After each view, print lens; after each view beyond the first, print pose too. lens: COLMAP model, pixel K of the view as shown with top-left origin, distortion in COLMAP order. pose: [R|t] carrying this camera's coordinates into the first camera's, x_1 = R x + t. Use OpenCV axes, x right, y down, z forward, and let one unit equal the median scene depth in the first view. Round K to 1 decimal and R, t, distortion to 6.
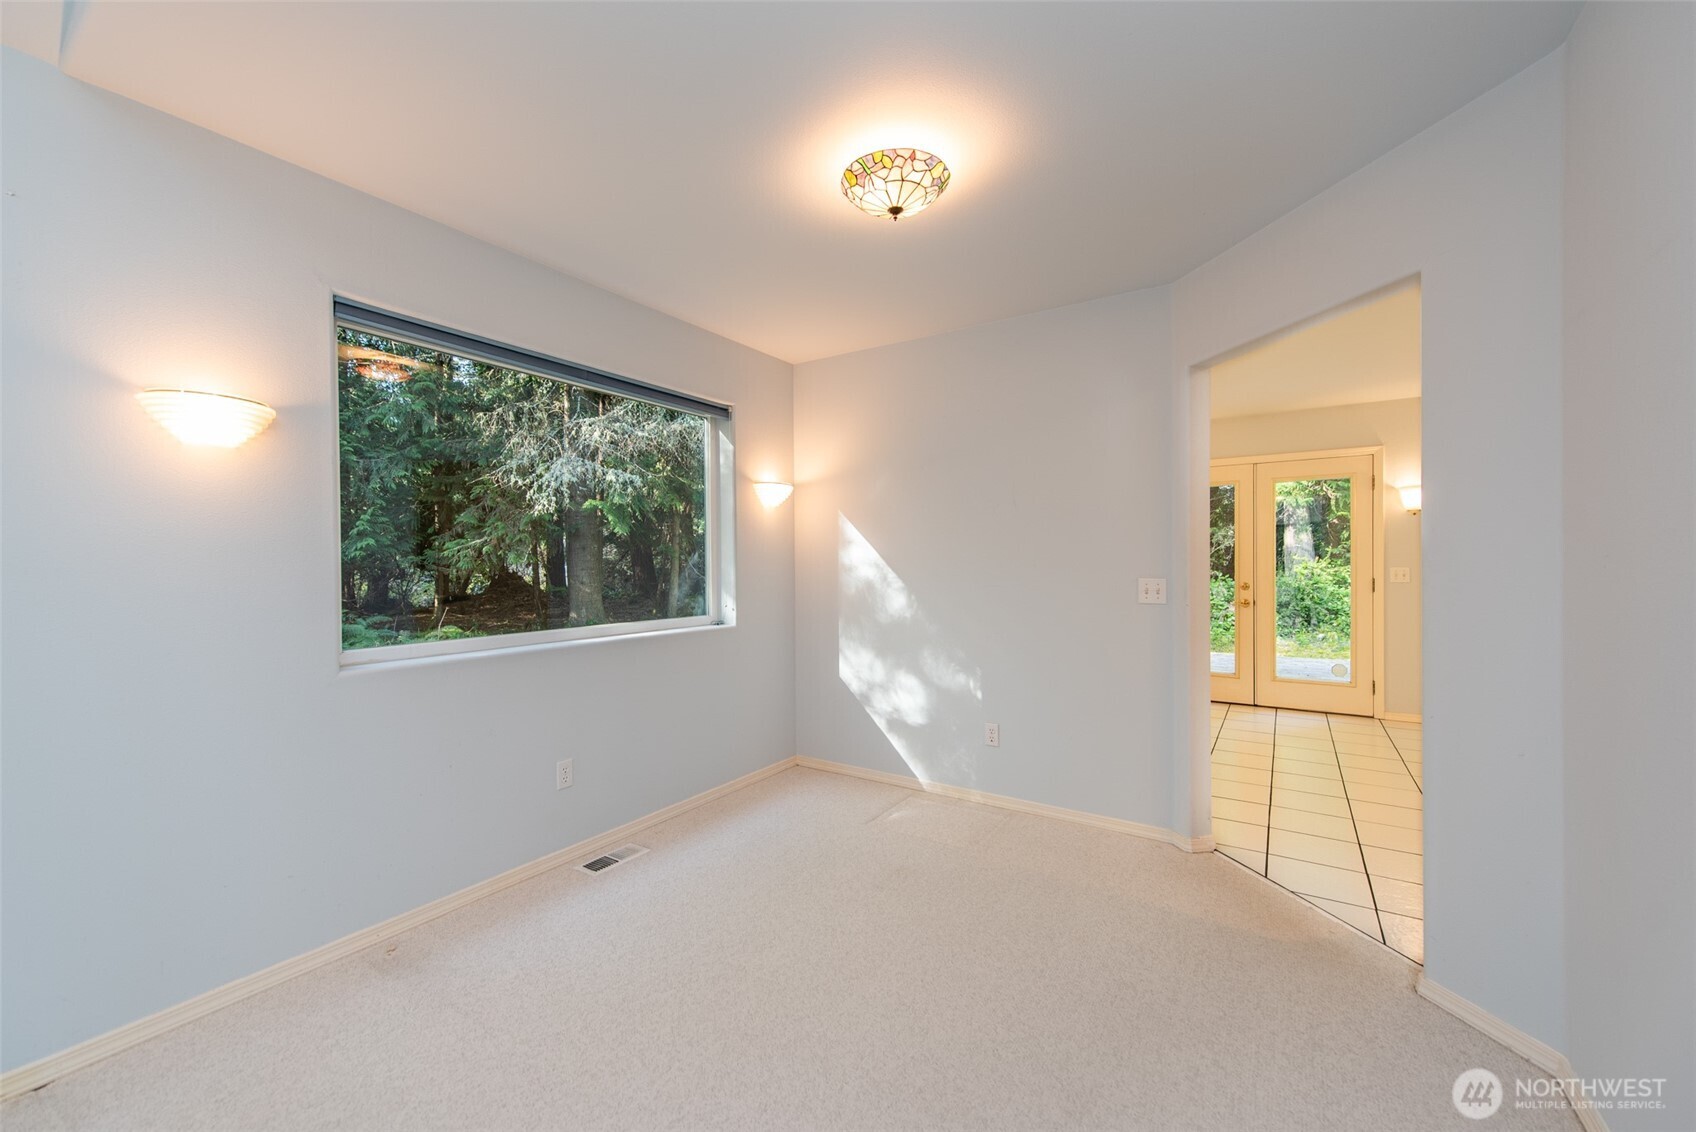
lens RADIAL K [[665.6, 0, 848.0], [0, 665.6, 566.0], [0, 0, 1]] dist [0.016770, 0.000002]
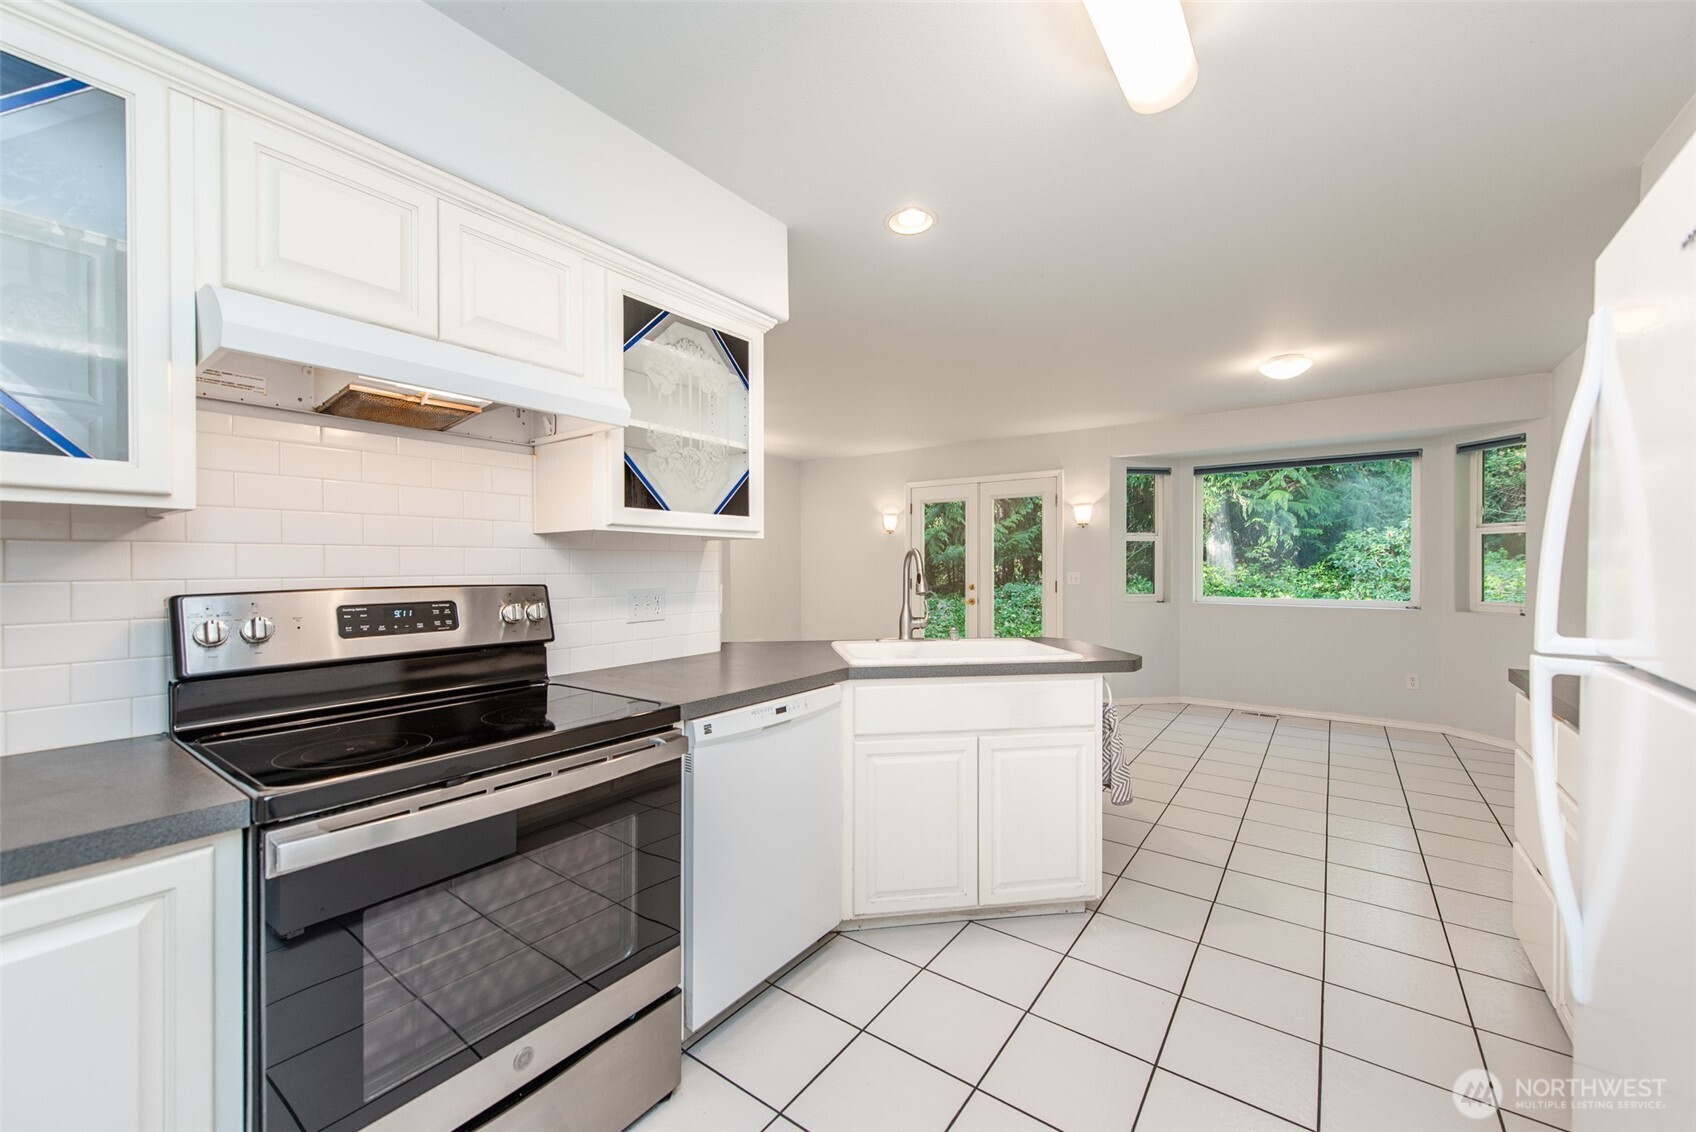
lens RADIAL K [[665.6, 0, 848.0], [0, 665.6, 566.0], [0, 0, 1]] dist [0.016770, 0.000002]
pose [[0.999380, 0.004905, -0.034857, 0.577854], [-0.004983, 0.999985, -0.002158, -0.004204], [0.034846, 0.002330, 0.999390, -0.240966]]
